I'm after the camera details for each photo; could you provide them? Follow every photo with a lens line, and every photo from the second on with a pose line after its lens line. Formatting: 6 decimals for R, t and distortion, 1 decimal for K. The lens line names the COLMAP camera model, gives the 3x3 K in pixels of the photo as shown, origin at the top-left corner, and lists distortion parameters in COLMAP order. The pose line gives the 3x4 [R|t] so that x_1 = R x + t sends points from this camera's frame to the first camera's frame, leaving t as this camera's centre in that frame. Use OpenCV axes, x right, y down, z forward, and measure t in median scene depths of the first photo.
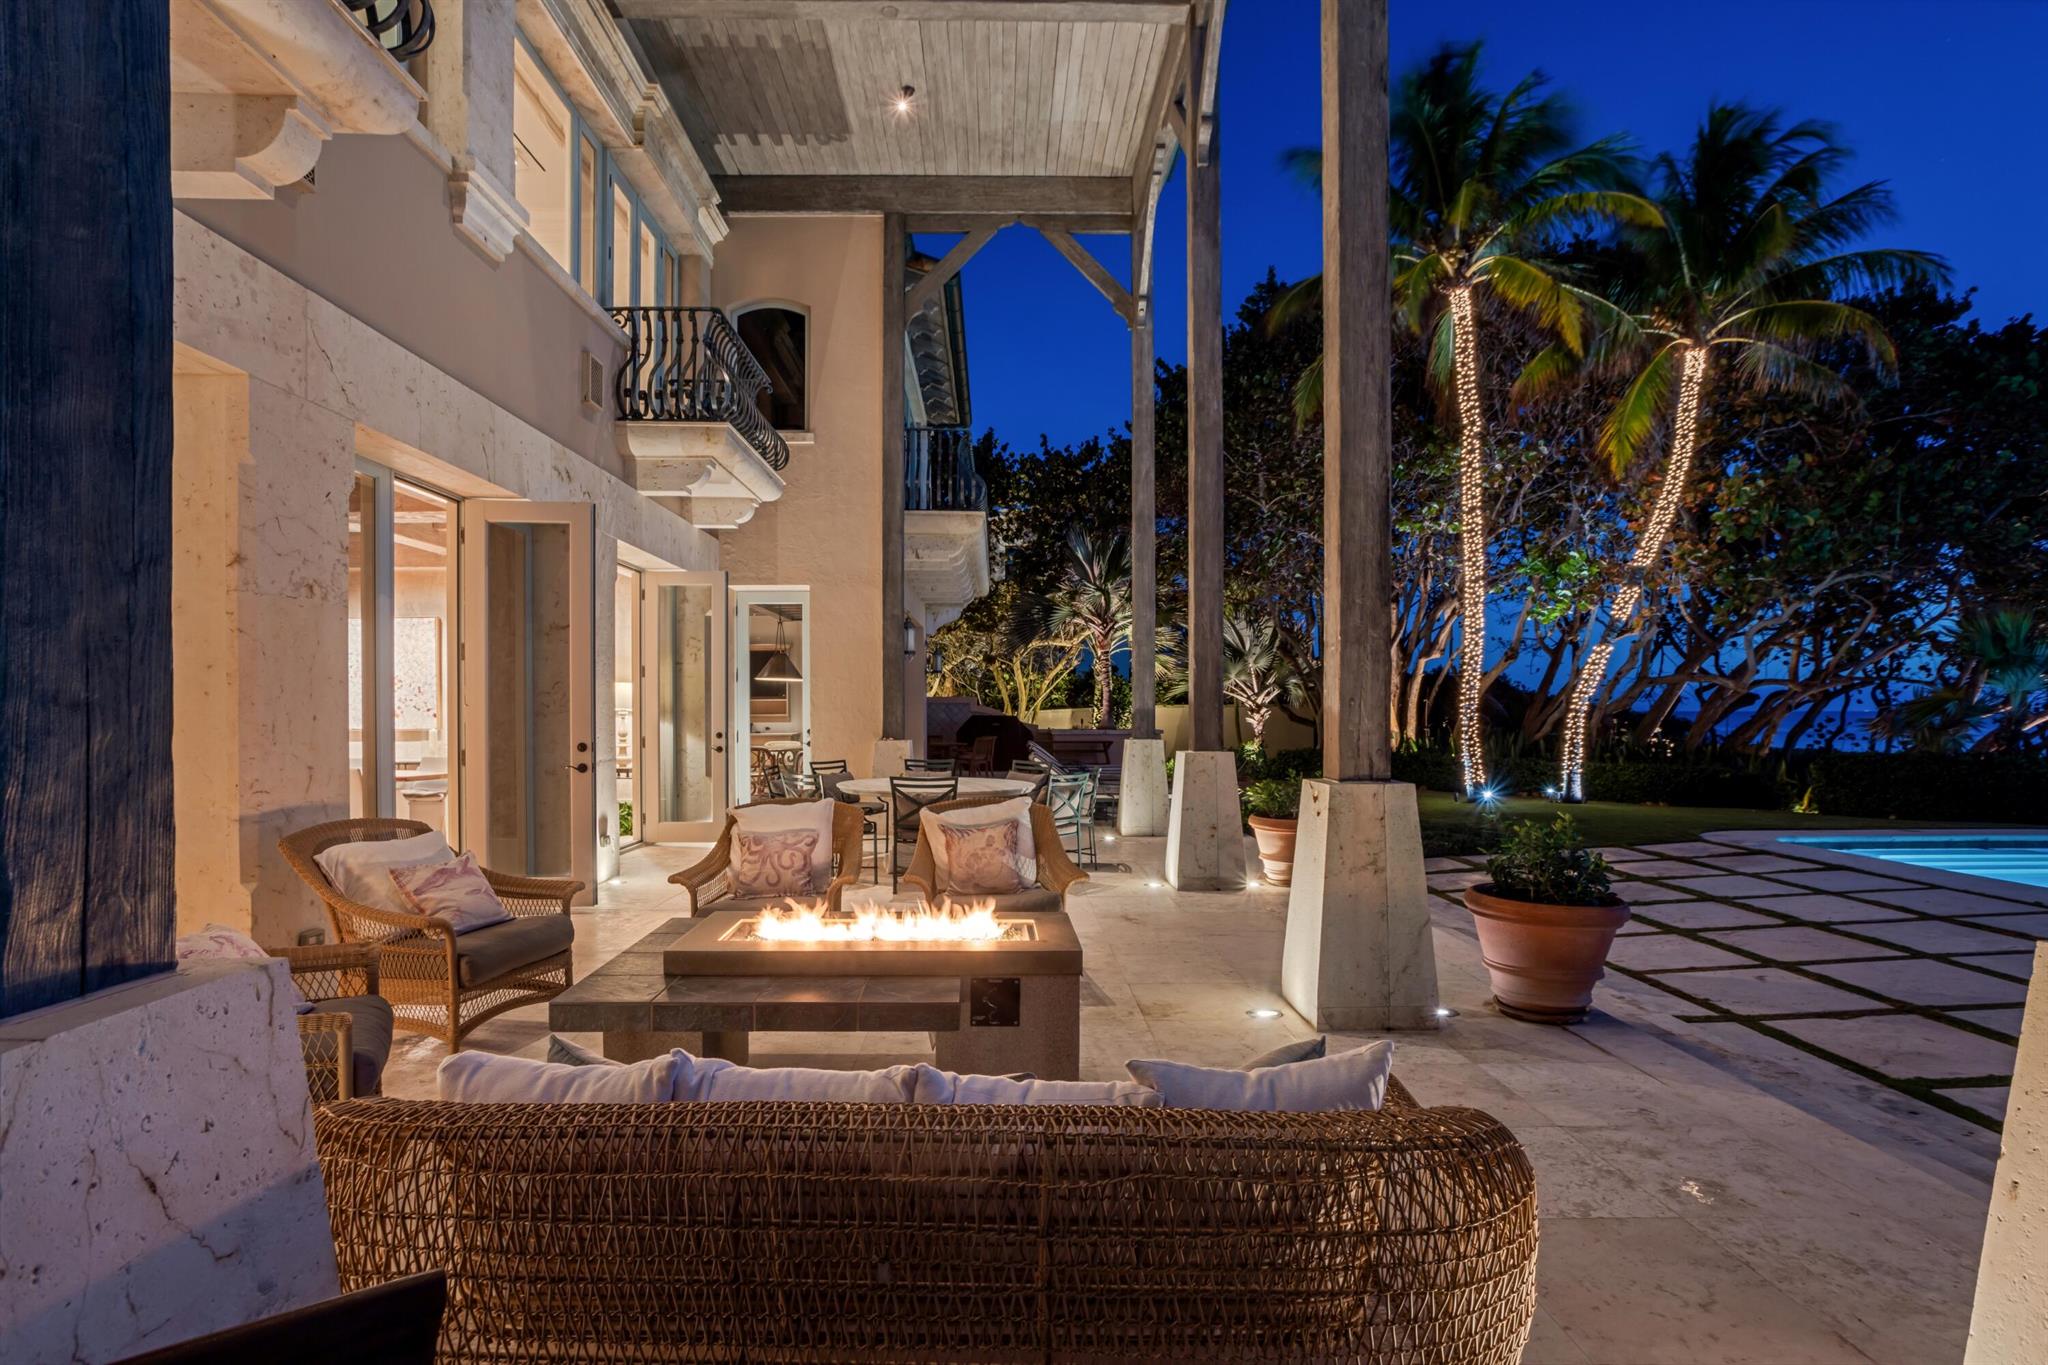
lens RADIAL K [[1023.2, 0, 1000.2], [0, 1023.2, 688.7], [0, 0, 1]] dist [-0.033443, 0.028123]
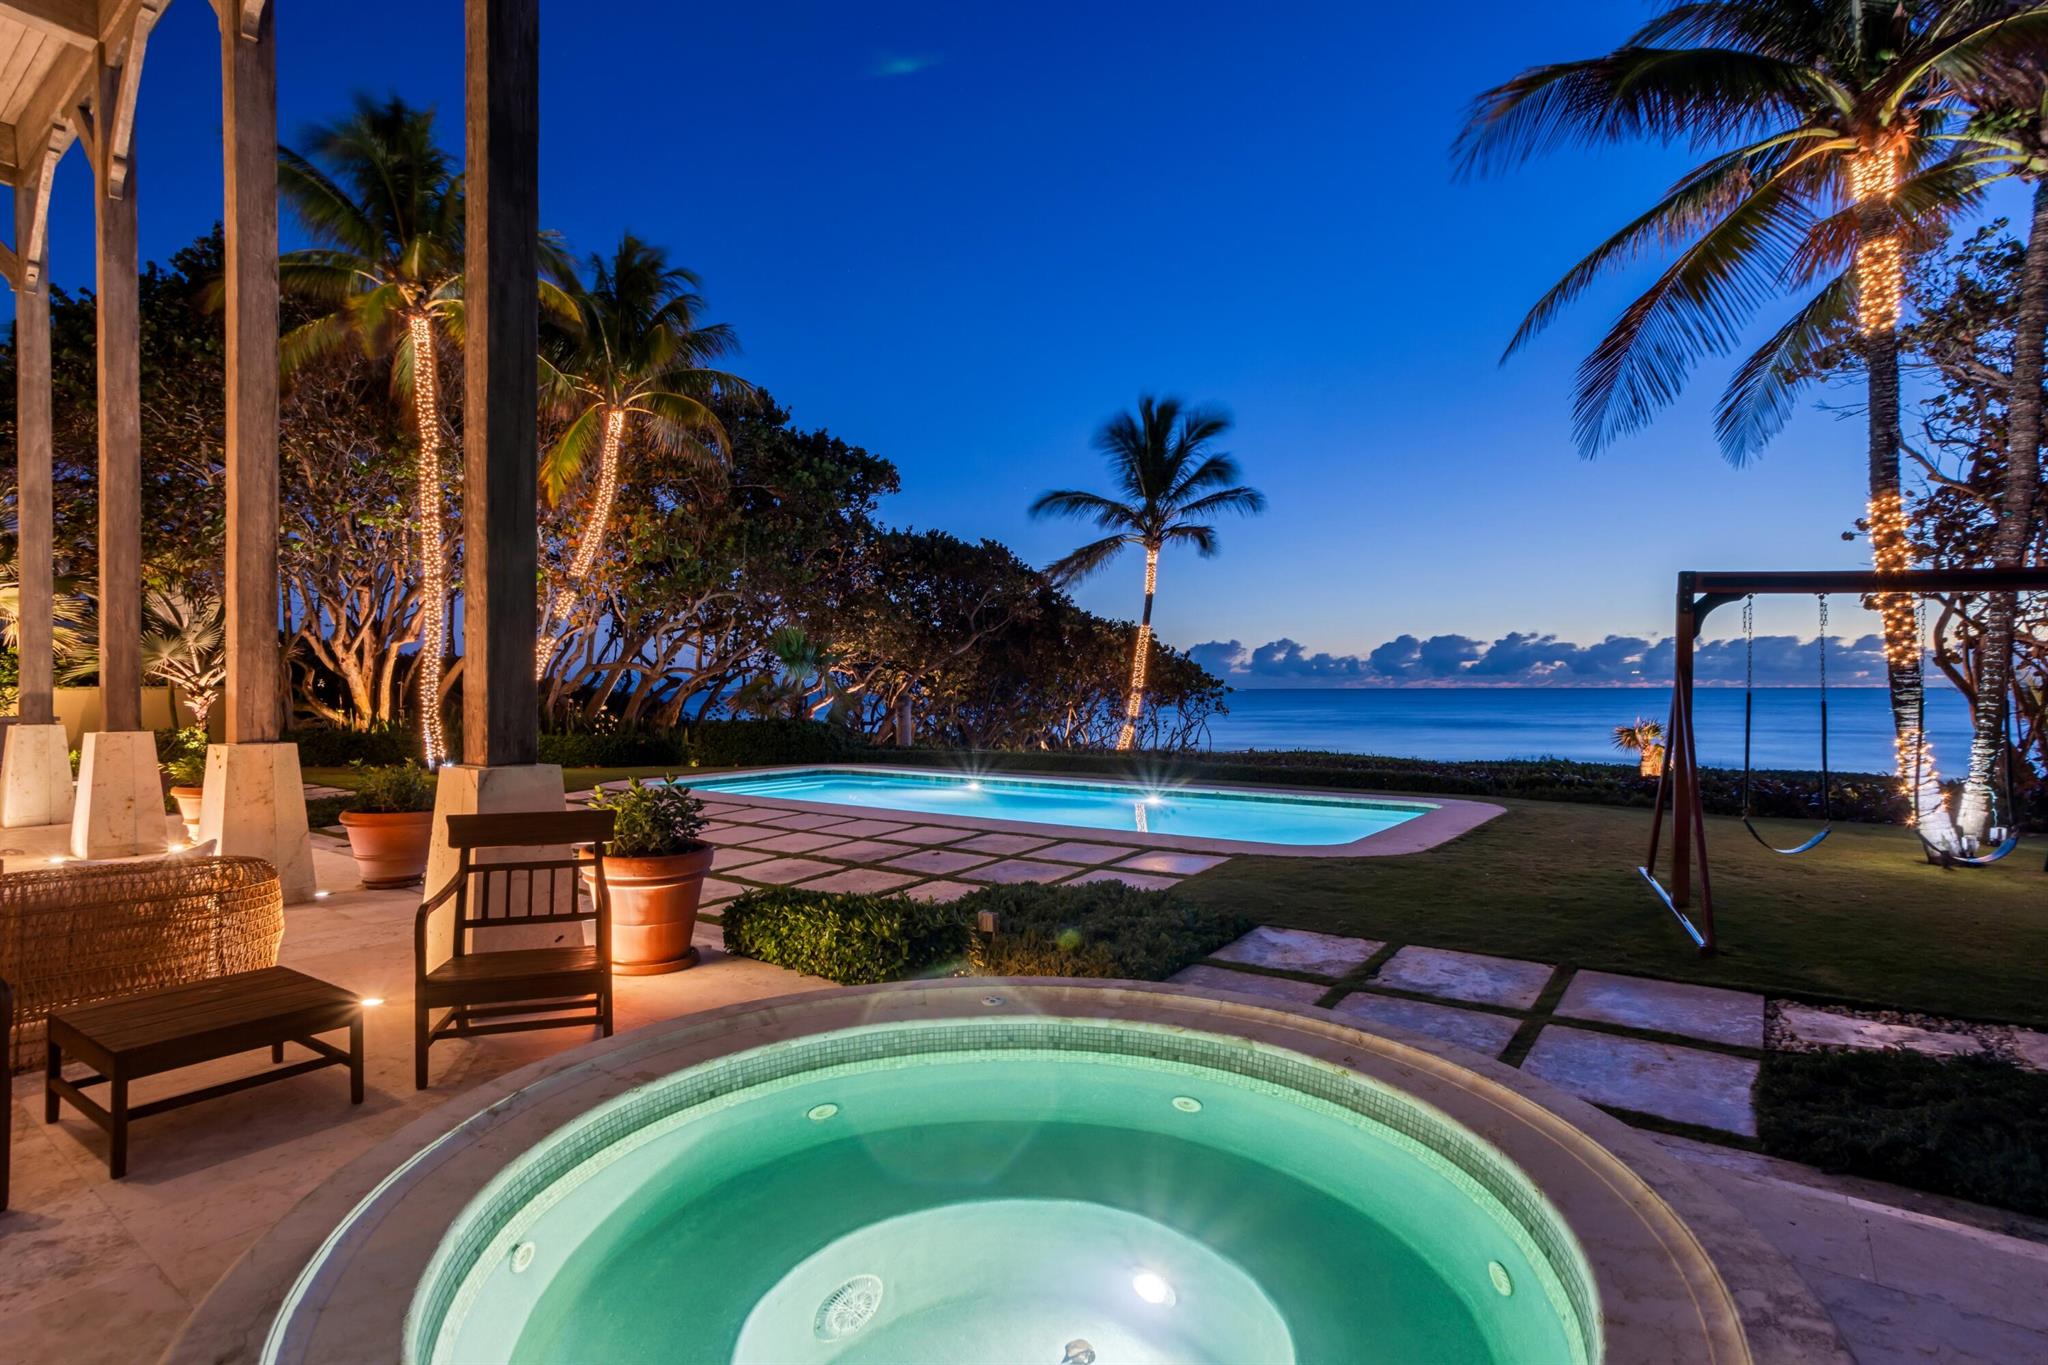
lens RADIAL K [[1023.2, 0, 1000.2], [0, 1023.2, 688.7], [0, 0, 1]] dist [-0.033443, 0.028123]
pose [[0.614959, -0.002238, 0.788556, -0.035291], [-0.012679, 0.999839, 0.012725, -0.005082], [-0.788457, -0.017823, 0.614831, -0.191205]]
